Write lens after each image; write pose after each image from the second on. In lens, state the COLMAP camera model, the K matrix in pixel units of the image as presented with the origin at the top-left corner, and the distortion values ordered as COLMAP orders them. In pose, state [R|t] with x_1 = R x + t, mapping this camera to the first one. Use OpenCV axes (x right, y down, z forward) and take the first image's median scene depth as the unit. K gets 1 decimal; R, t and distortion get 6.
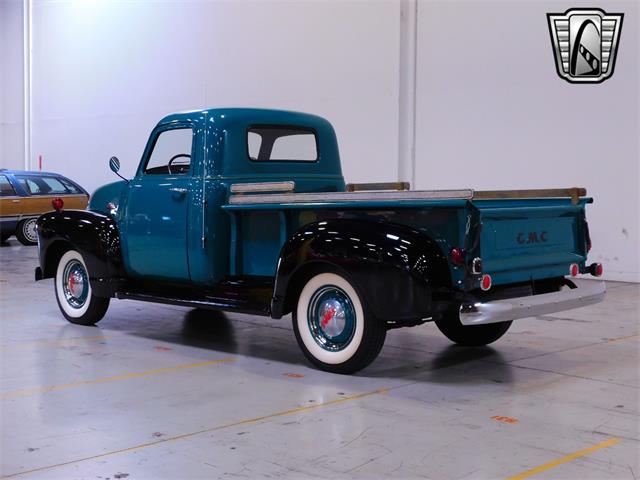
lens RADIAL K [[960.1, 0, 320.0], [0, 960.1, 240.0], [0, 0, 1]] dist [0.013805, -0.013648]
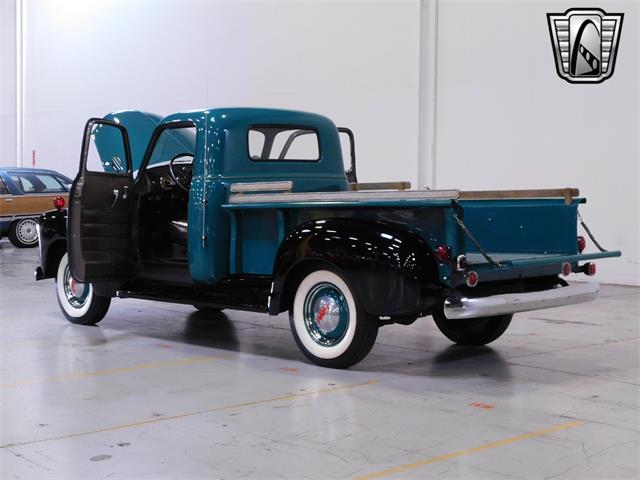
lens RADIAL K [[1113.1, 0, 320.0], [0, 1113.1, 240.0], [0, 0, 1]] dist [0.004185, 0.068175]
pose [[0.999637, 0.003617, -0.026708, 0.033050], [-0.003764, 0.999978, -0.005452, 0.007433], [0.026687, 0.005551, 0.999628, -0.173119]]
